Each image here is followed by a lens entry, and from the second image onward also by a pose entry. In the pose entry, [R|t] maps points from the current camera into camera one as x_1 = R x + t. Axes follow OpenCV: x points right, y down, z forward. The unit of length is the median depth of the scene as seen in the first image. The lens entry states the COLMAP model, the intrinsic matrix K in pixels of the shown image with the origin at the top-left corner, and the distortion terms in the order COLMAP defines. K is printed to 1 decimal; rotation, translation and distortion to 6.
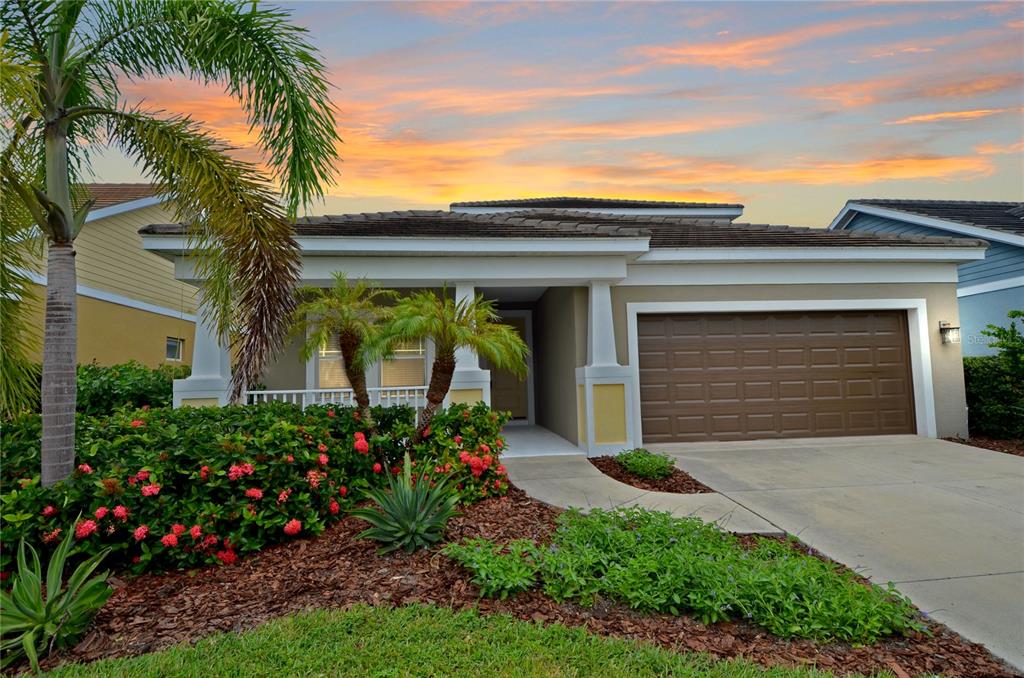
lens RADIAL K [[544.7, 0, 514.7], [0, 544.7, 337.1], [0, 0, 1]] dist [0.039833, -0.047896]
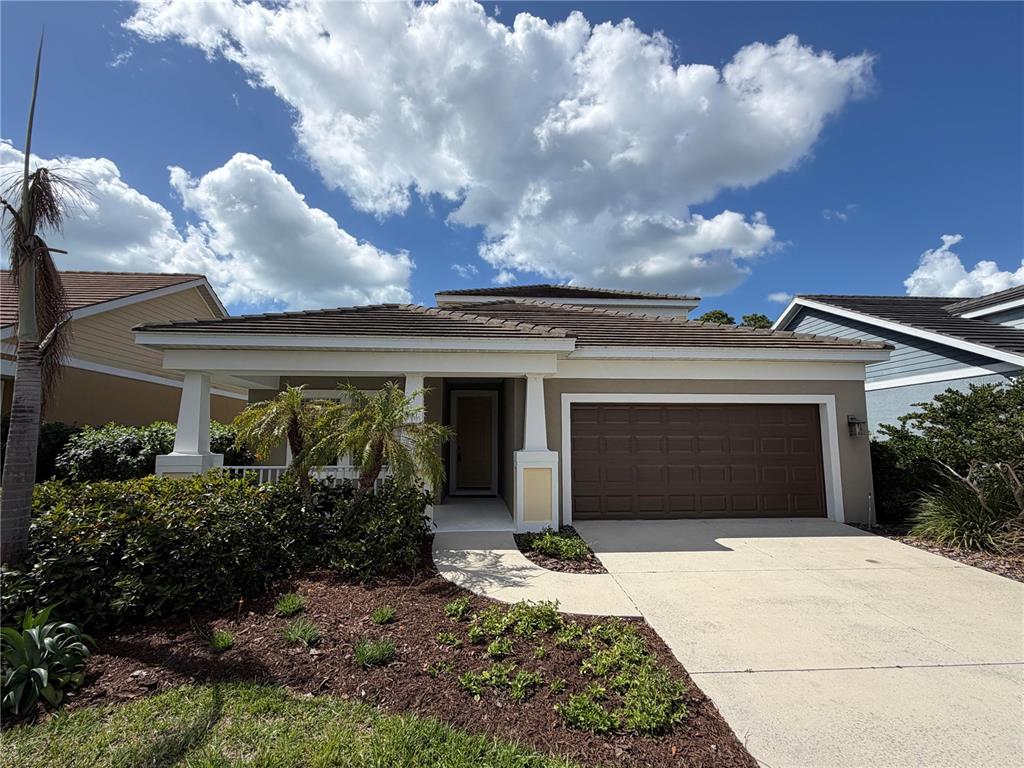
lens RADIAL K [[499.8, 0, 510.5], [0, 499.8, 379.8], [0, 0, 1]] dist [-0.004808, -0.000424]
pose [[0.999268, 0.021097, -0.031902, 0.210212], [-0.022370, 0.998946, -0.040073, -0.076247], [0.031023, 0.040757, 0.998687, -0.049303]]
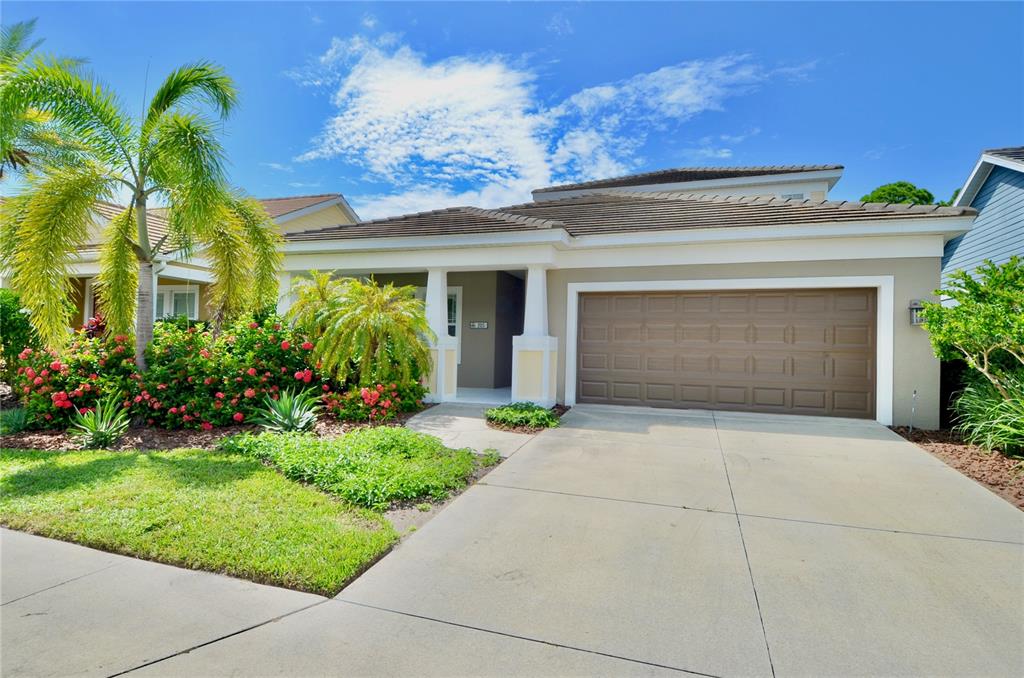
lens RADIAL K [[543.4, 0, 509.0], [0, 543.4, 343.1], [0, 0, 1]] dist [0.037559, -0.041873]
pose [[0.907537, 0.040850, -0.417981, 0.925774], [-0.011694, 0.997330, 0.072079, -0.026805], [0.419809, -0.060527, 0.905592, -0.194444]]
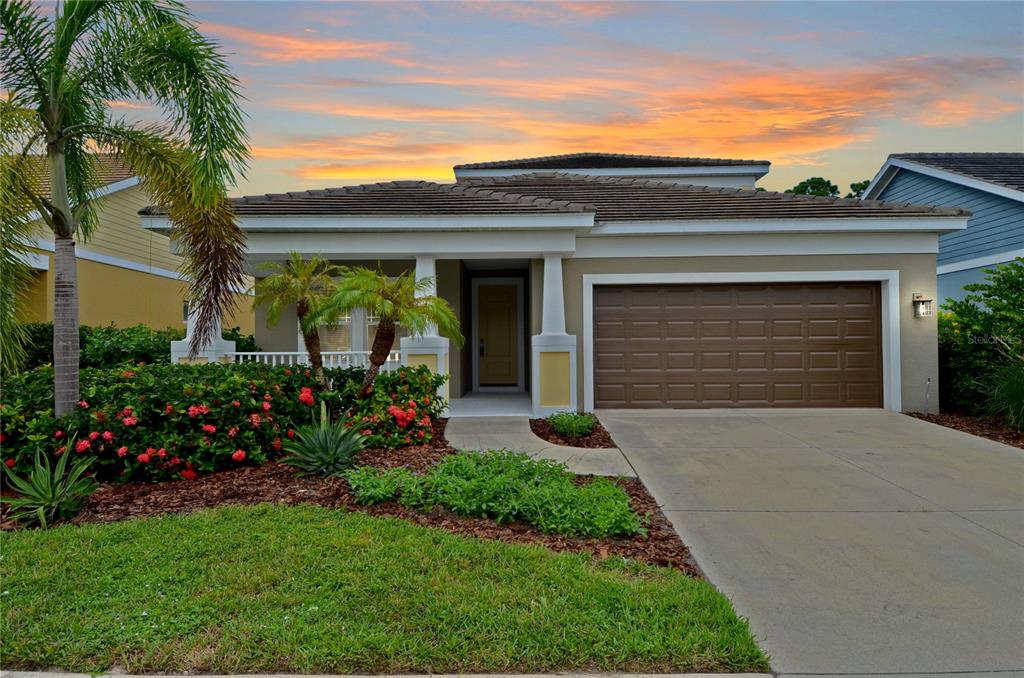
lens RADIAL K [[611.9, 0, 510.5], [0, 611.9, 338.9], [0, 0, 1]] dist [0.050479, -0.055688]
pose [[0.993828, 0.015089, -0.109903, 0.314402], [-0.008050, 0.997904, 0.064209, -0.022323], [0.110641, -0.062928, 0.991866, -0.288653]]
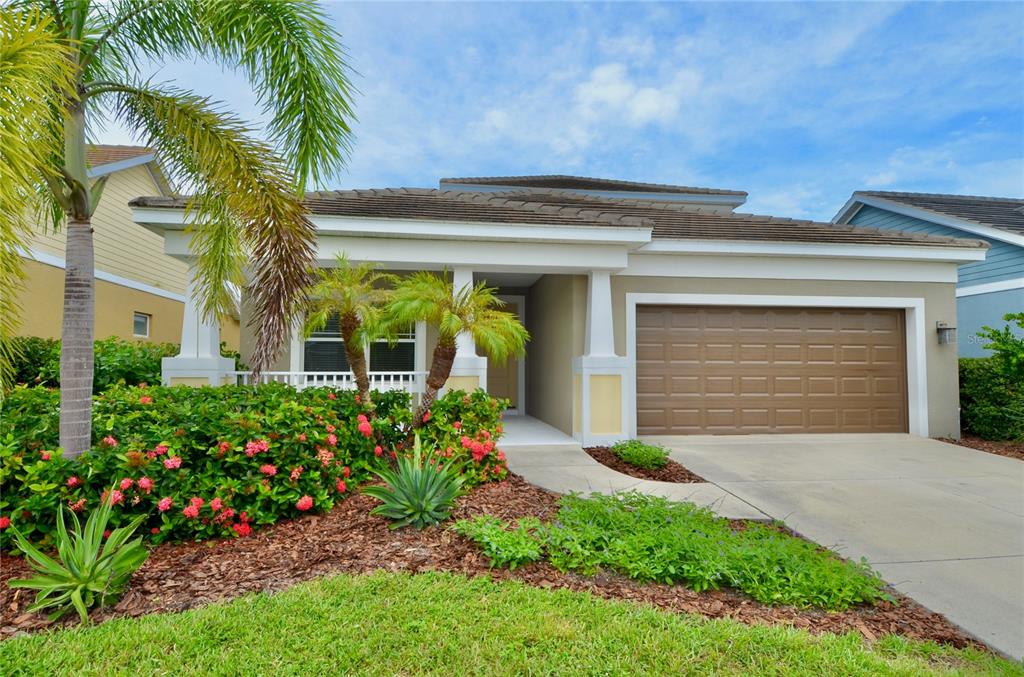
lens RADIAL K [[591.7, 0, 515.5], [0, 591.7, 338.6], [0, 0, 1]] dist [0.046683, -0.053477]
pose [[0.998993, 0.029906, 0.033450, -0.043482], [-0.030831, 0.999147, 0.027476, -0.005821], [-0.032600, -0.028480, 0.999063, -0.103246]]
